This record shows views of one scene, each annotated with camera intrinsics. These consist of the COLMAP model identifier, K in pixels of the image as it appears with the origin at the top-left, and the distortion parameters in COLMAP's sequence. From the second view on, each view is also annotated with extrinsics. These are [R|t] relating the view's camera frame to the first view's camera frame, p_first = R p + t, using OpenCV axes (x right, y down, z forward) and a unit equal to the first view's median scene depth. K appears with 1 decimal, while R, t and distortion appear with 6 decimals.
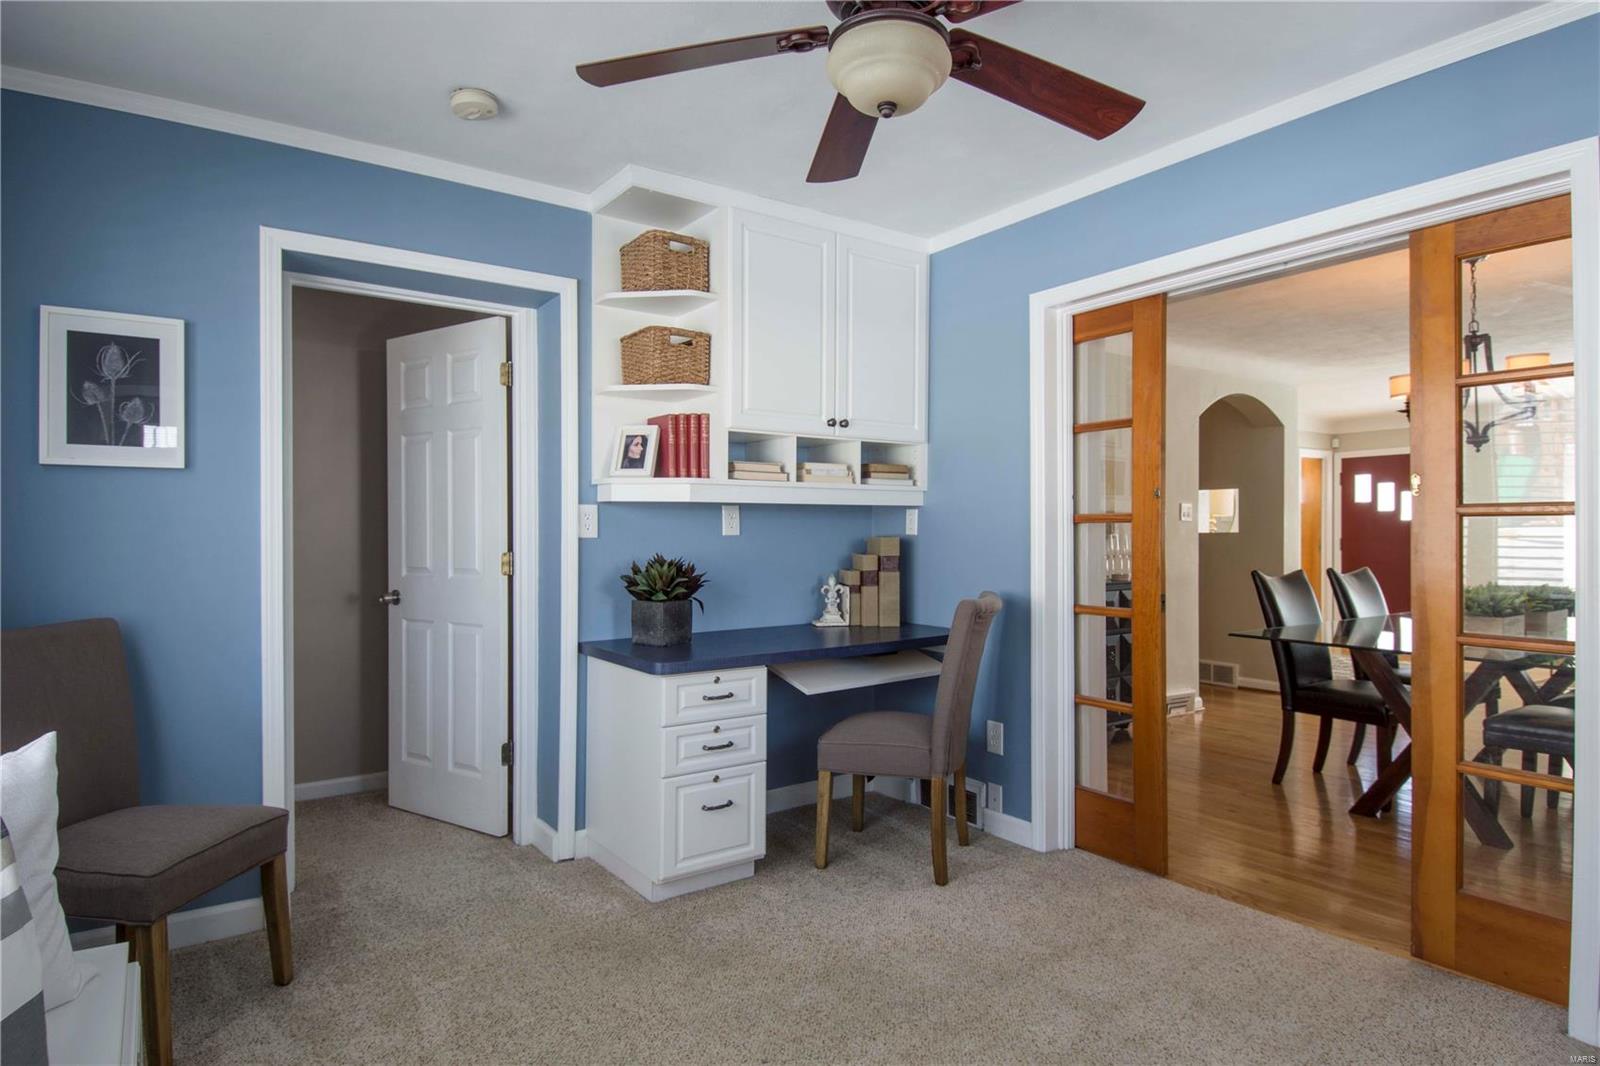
lens RADIAL K [[893.3, 0, 792.6], [0, 893.3, 534.8], [0, 0, 1]] dist [0.058295, -0.059640]
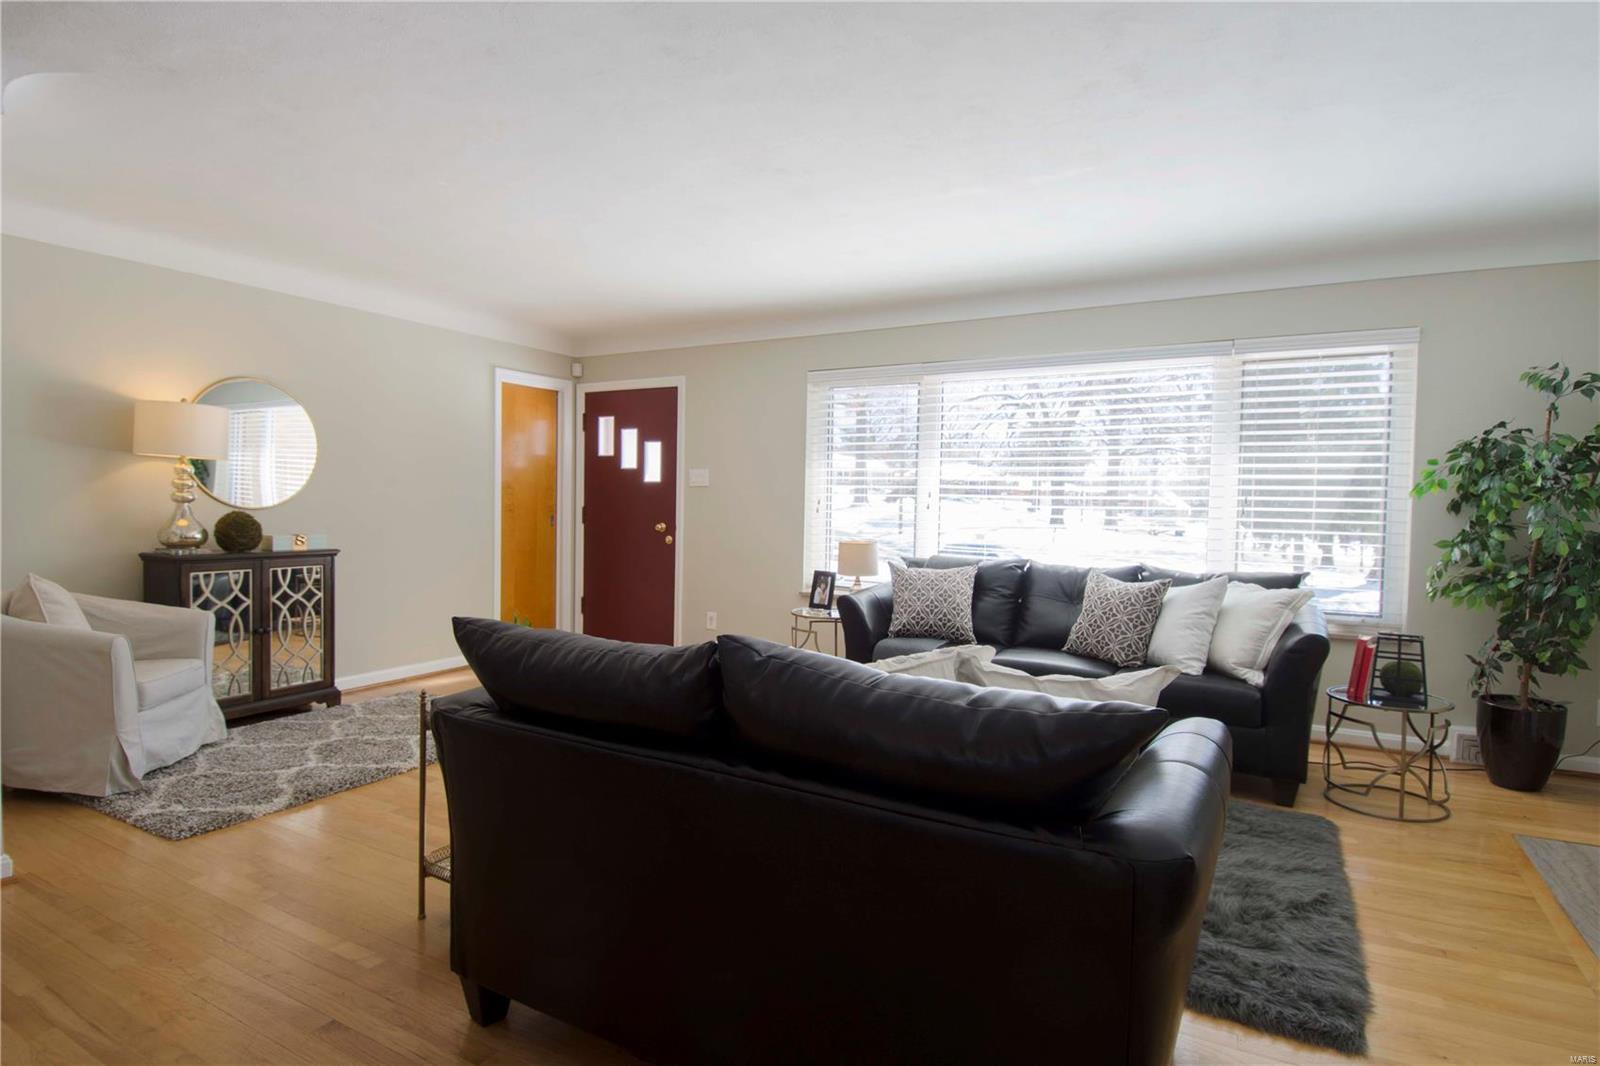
lens RADIAL K [[831.7, 0, 802.6], [0, 831.7, 533.5], [0, 0, 1]] dist [0.053094, -0.059655]
pose [[0.900697, -0.002536, 0.434441, 1.799314], [-0.014030, 0.999292, 0.034921, -0.001560], [-0.434222, -0.037549, 0.900023, 1.290607]]
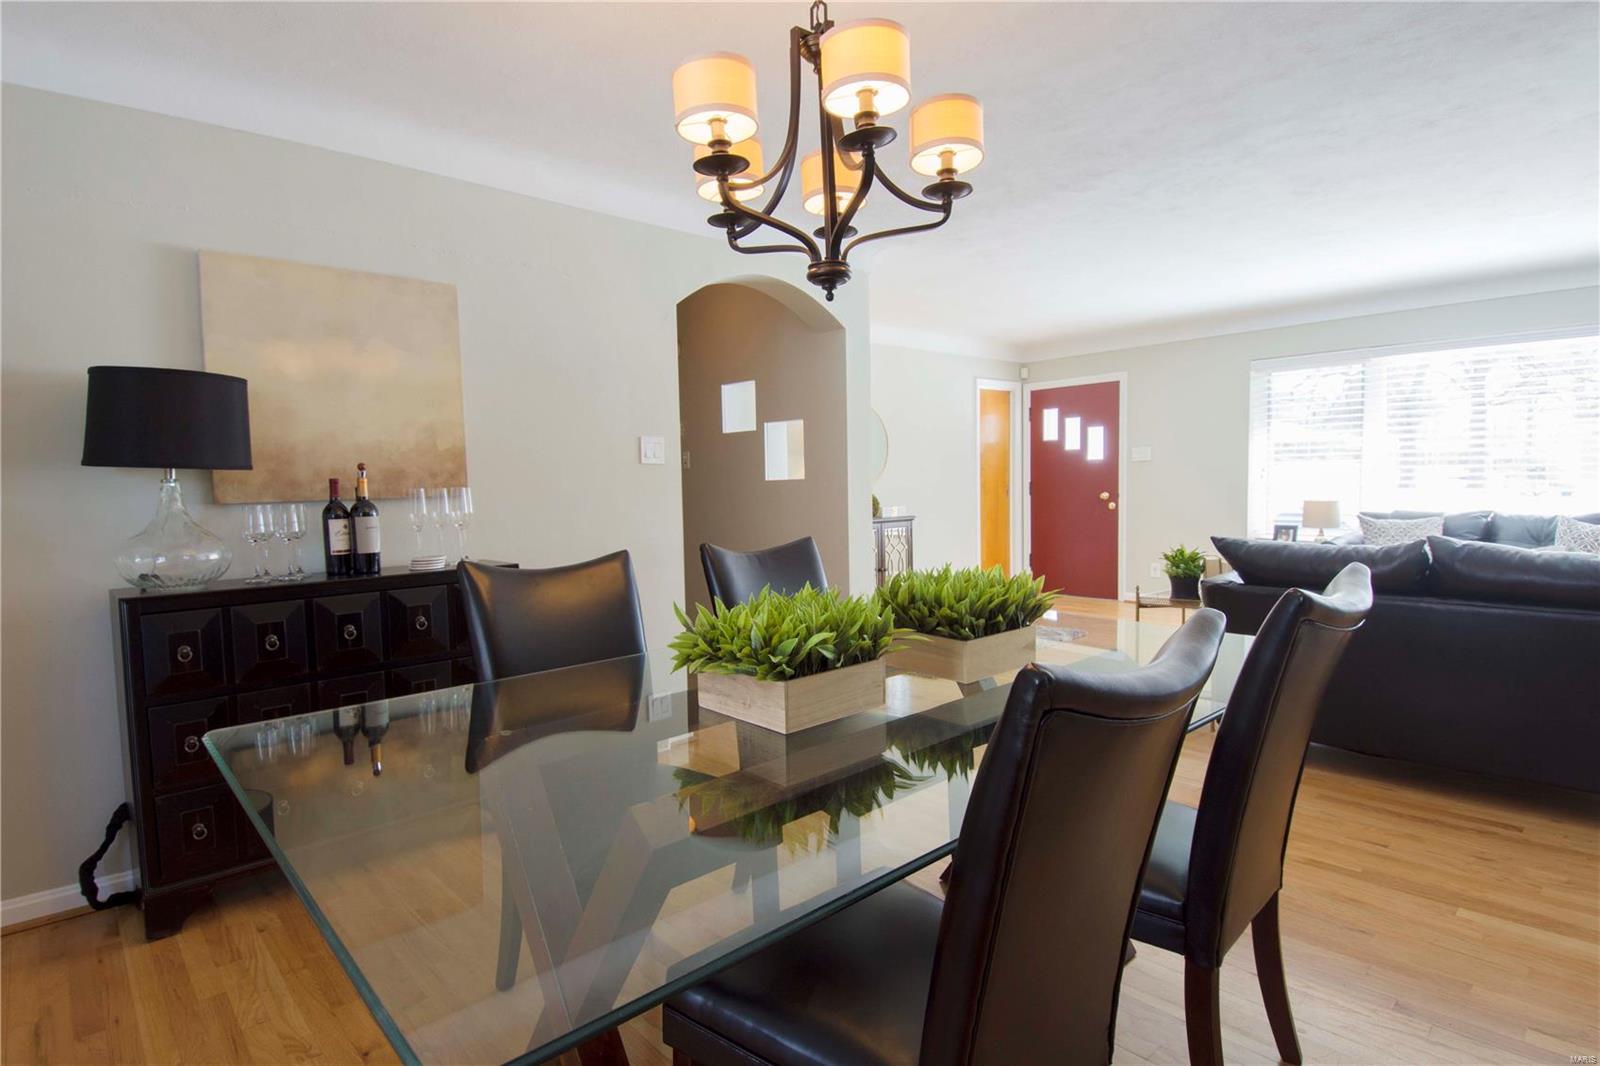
lens RADIAL K [[829.6, 0, 800.0], [0, 829.6, 533.0], [0, 0, 1]] dist [0.049507, -0.054444]
pose [[0.989335, -0.032058, 0.142088, 1.005972], [0.023927, 0.997997, 0.058568, 0.001891], [-0.143681, -0.054544, 0.988120, 0.859334]]
